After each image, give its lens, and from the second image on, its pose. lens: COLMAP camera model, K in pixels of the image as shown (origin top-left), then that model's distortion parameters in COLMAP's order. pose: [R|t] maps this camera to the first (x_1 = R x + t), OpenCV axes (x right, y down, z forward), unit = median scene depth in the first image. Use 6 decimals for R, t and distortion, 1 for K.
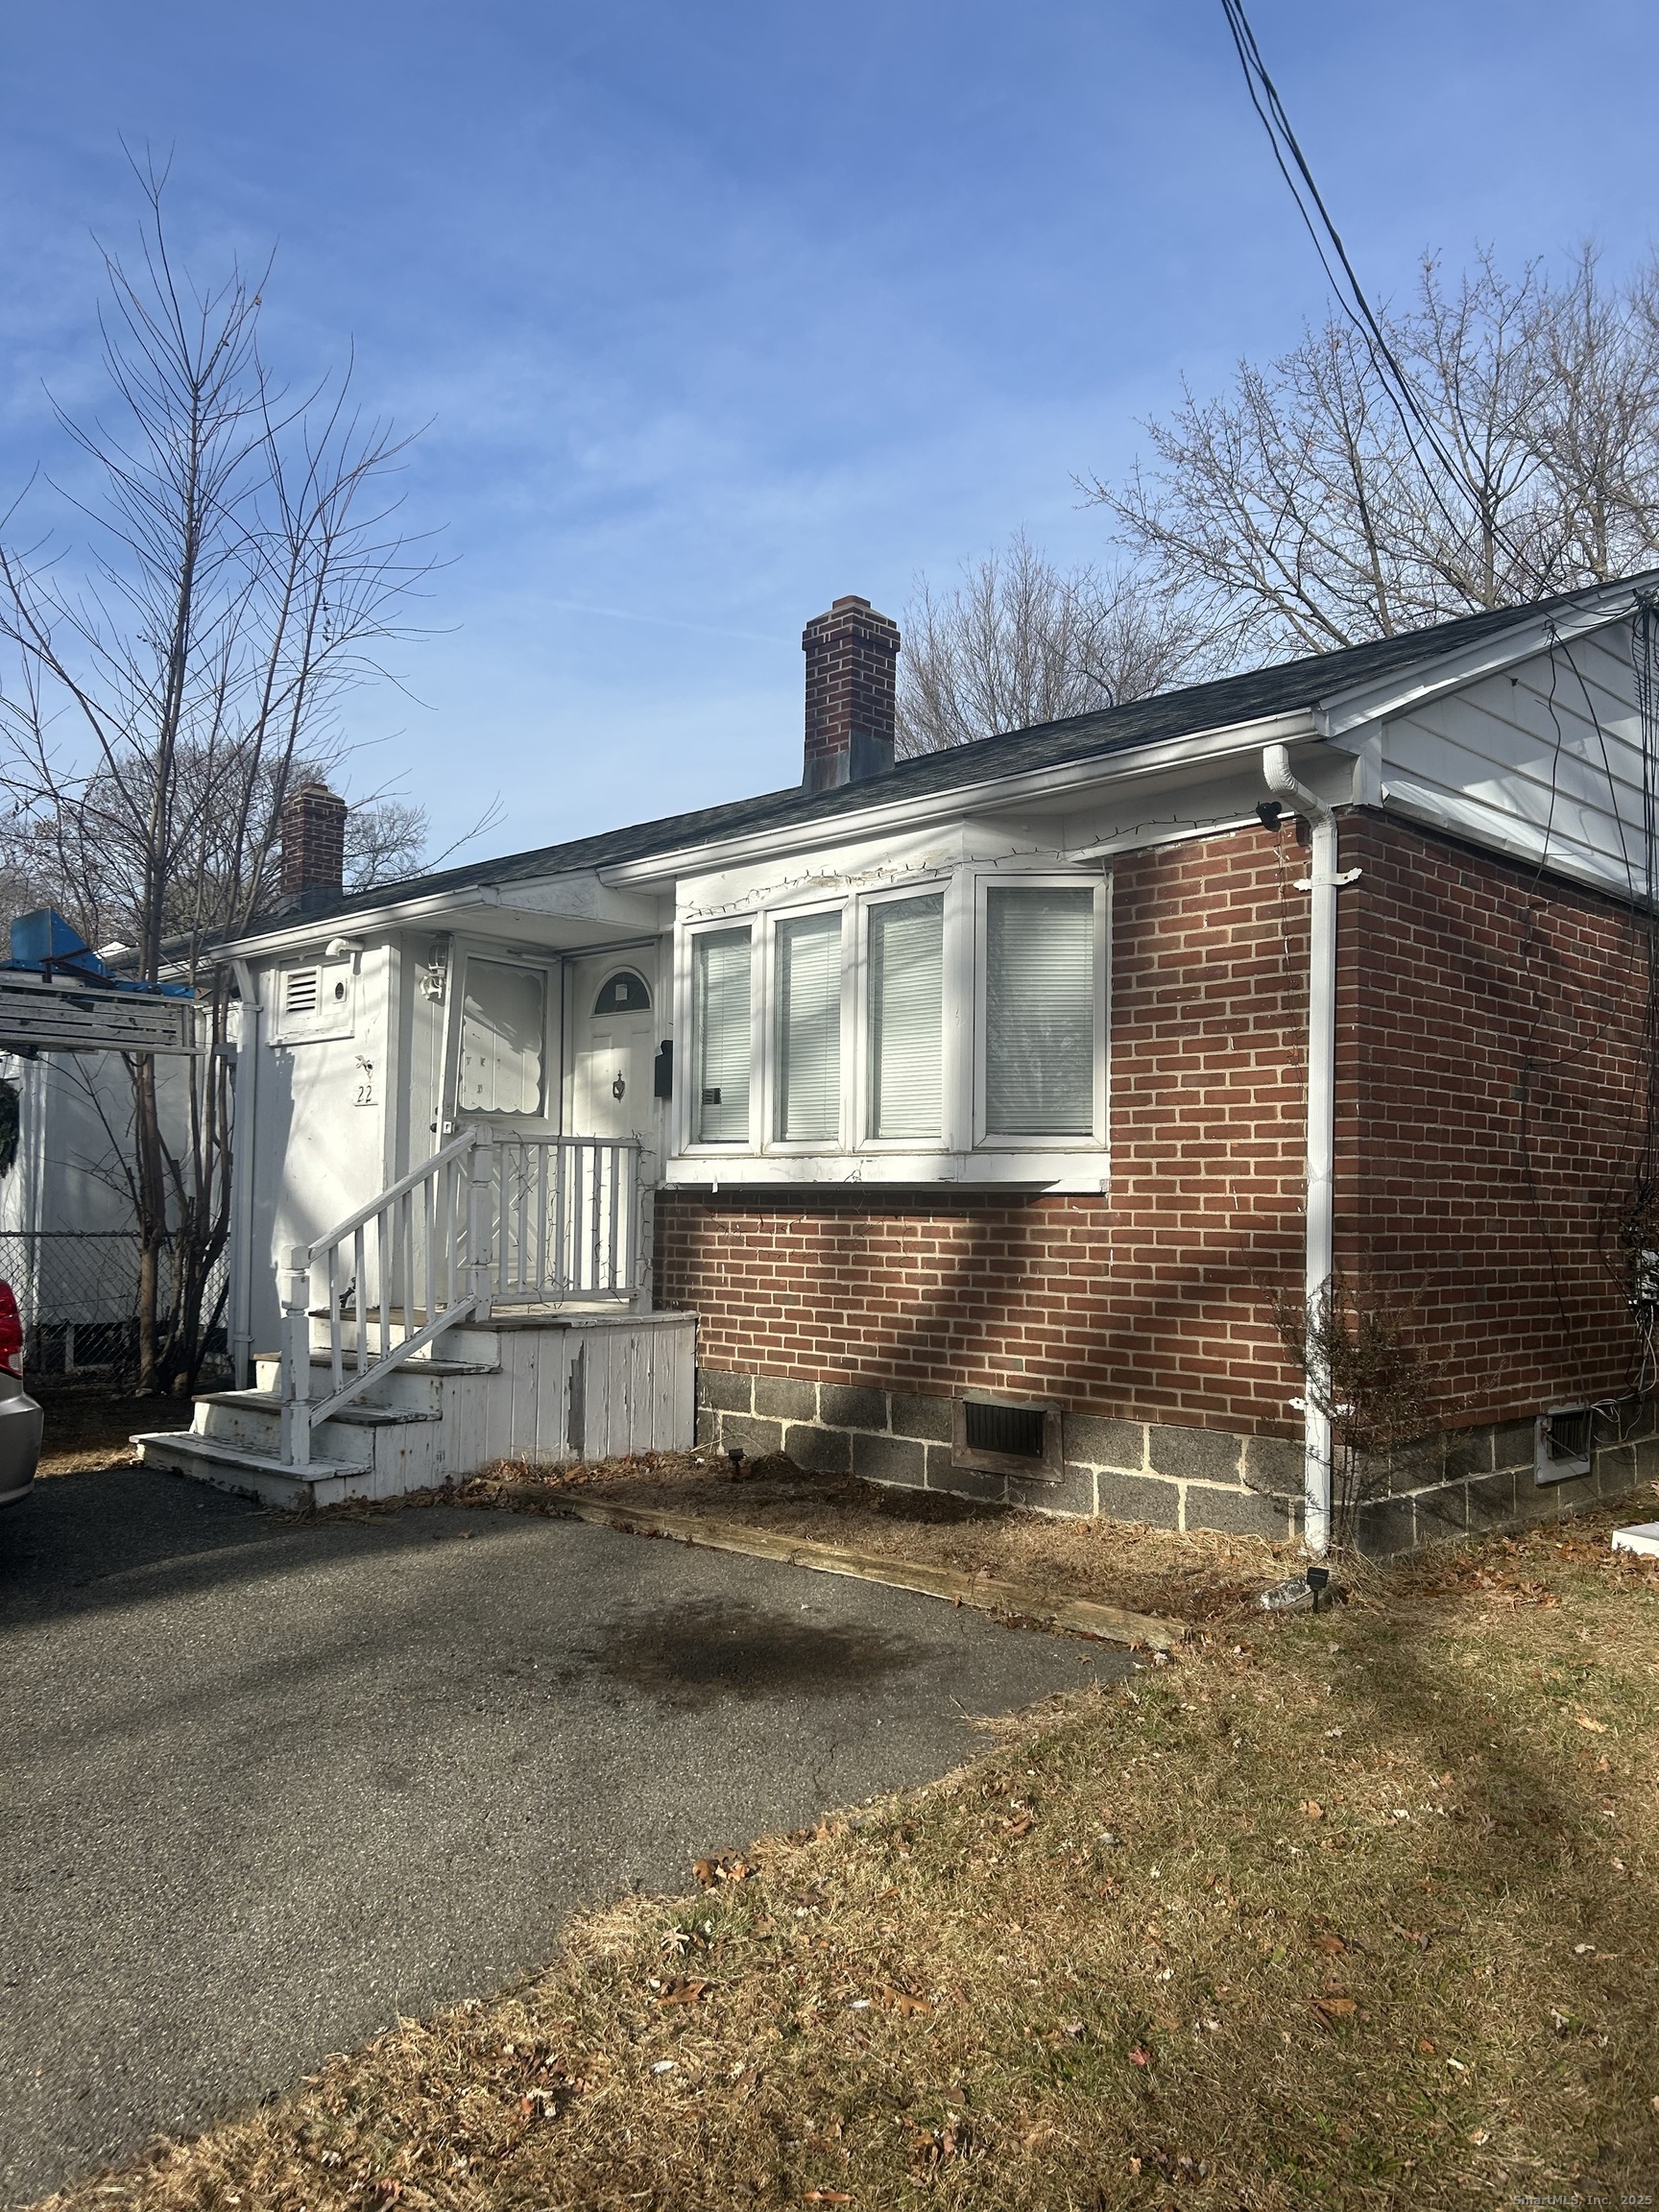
lens RADIAL K [[1679.3, 0, 802.1], [0, 1679.3, 1126.8], [0, 0, 1]] dist [0.160087, -0.495119]
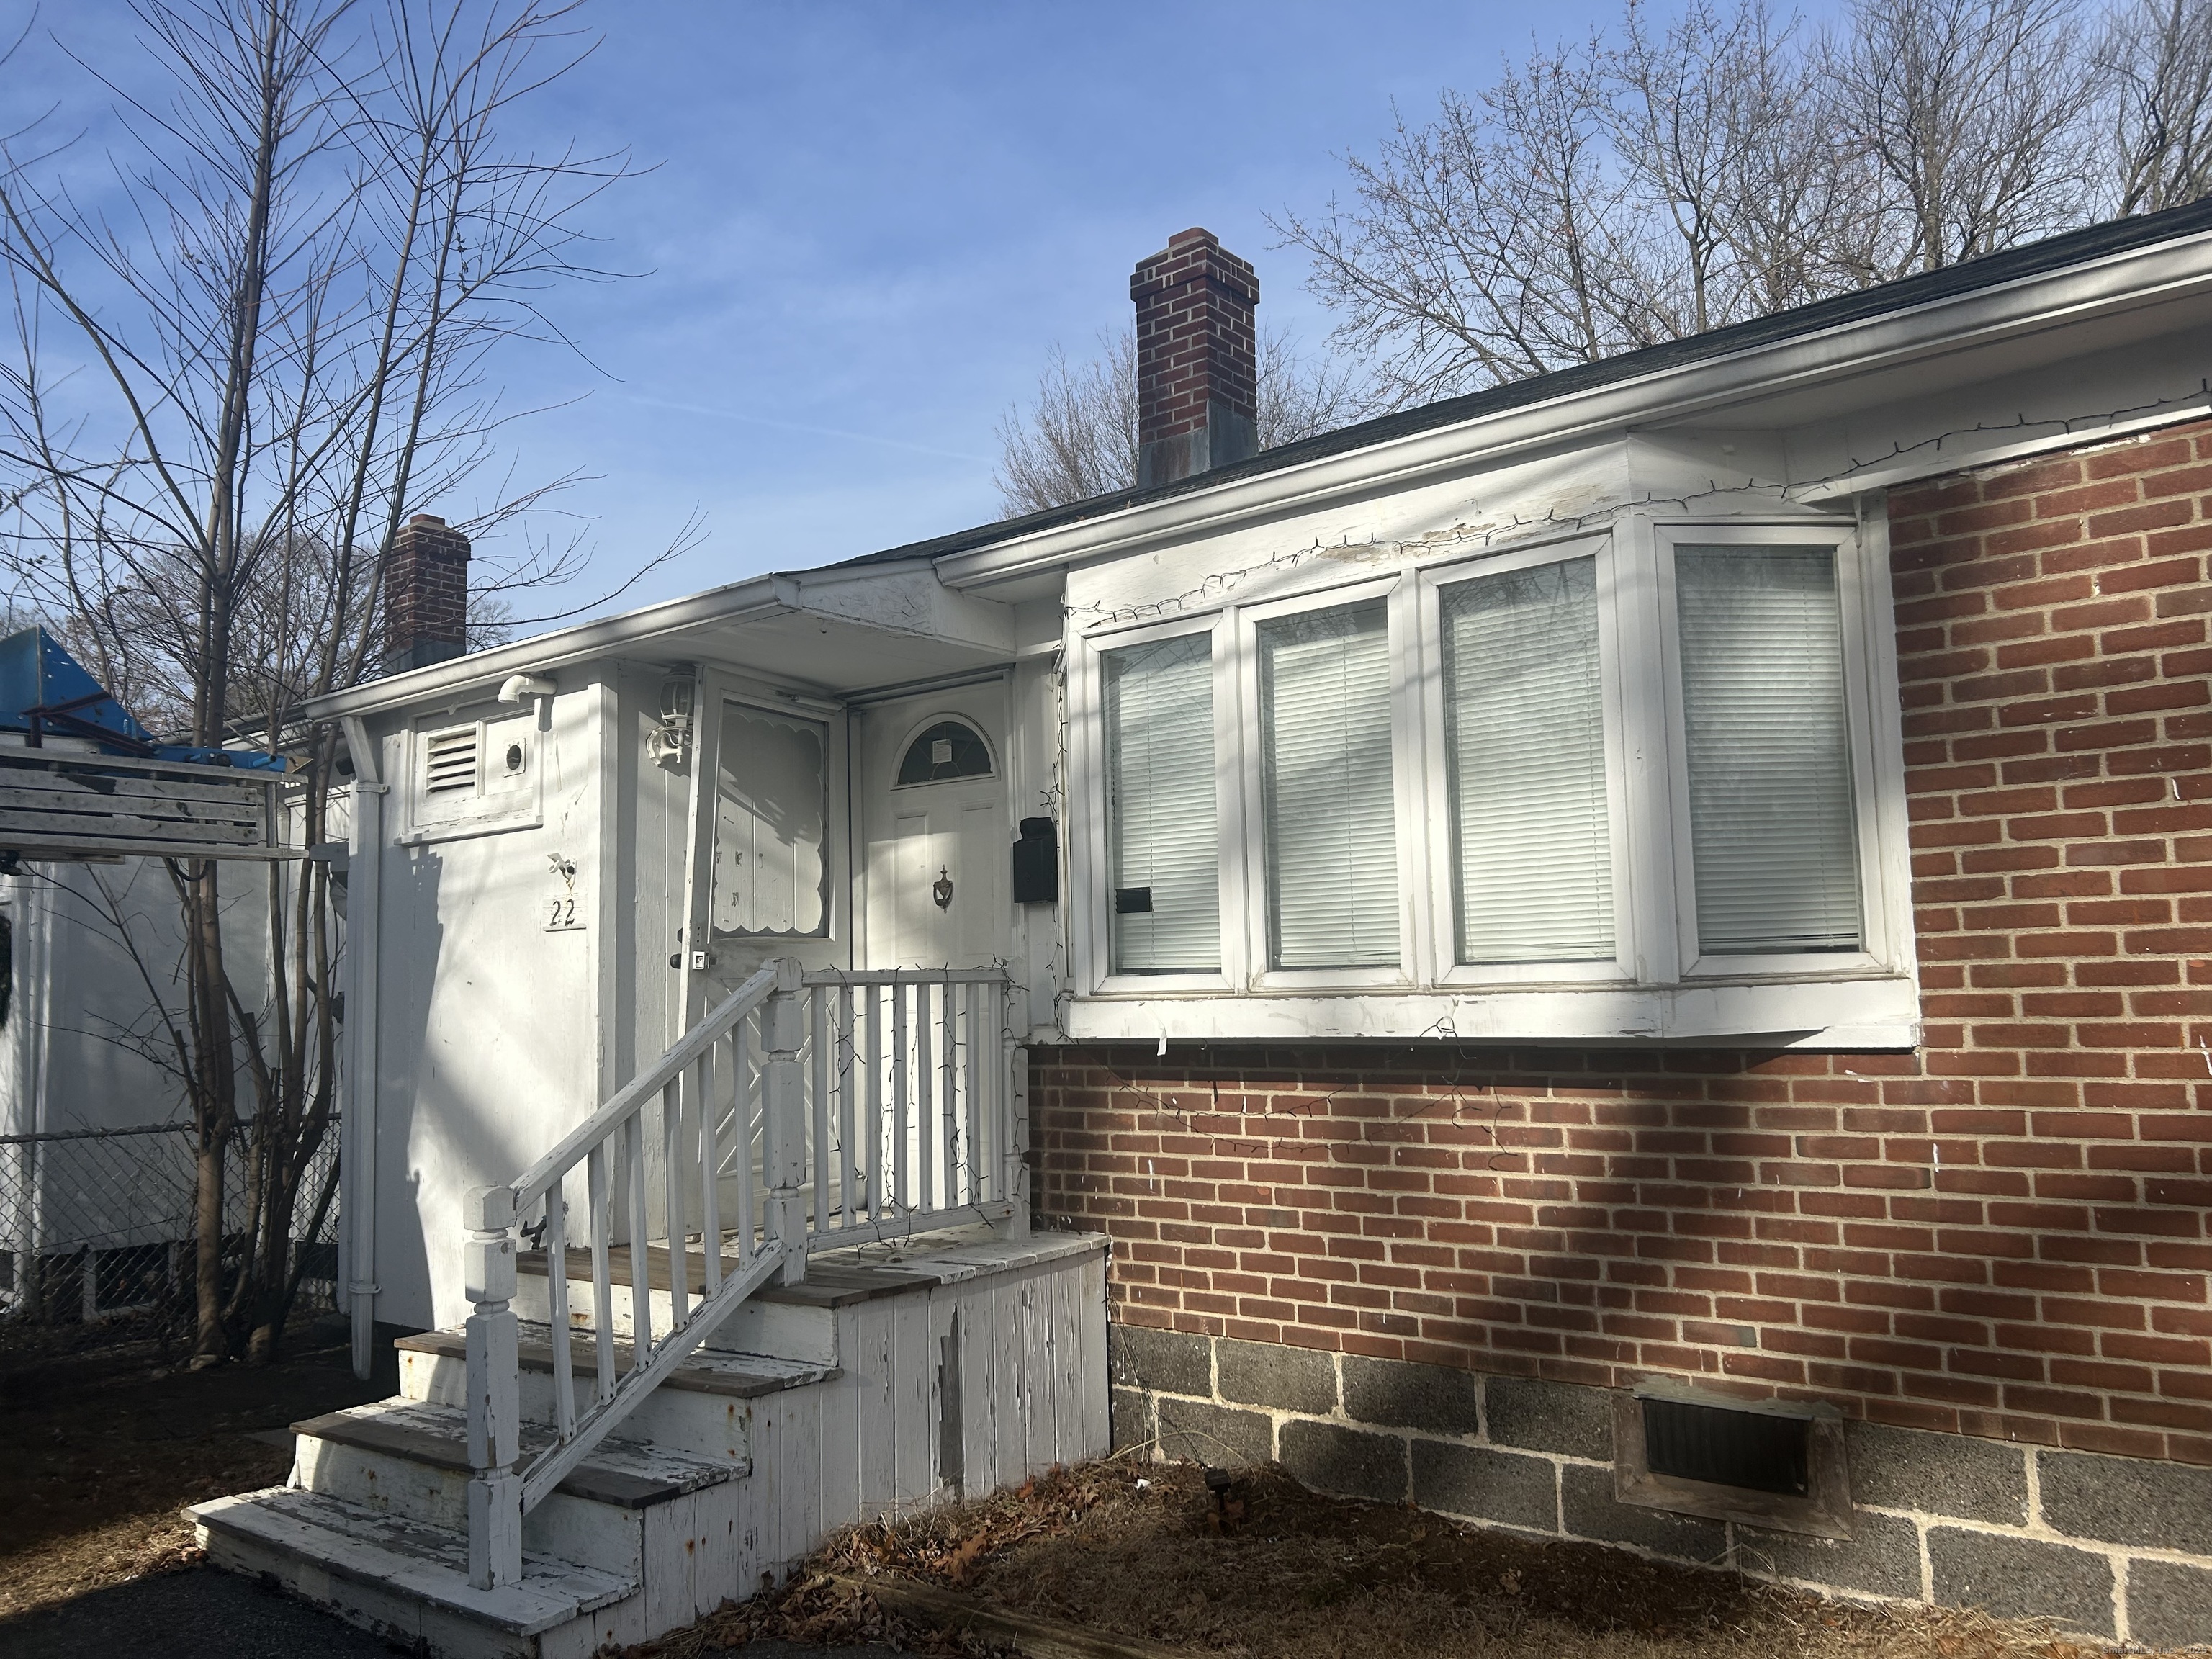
lens RADIAL K [[1655.5, 0, 1099.6], [0, 1655.5, 839.2], [0, 0, 1]] dist [0.060380, -0.075887]
pose [[0.991781, -0.024302, 0.125617, -0.155912], [0.030262, 0.998494, -0.045753, -0.013989], [-0.124316, 0.049178, 0.991023, 0.396628]]
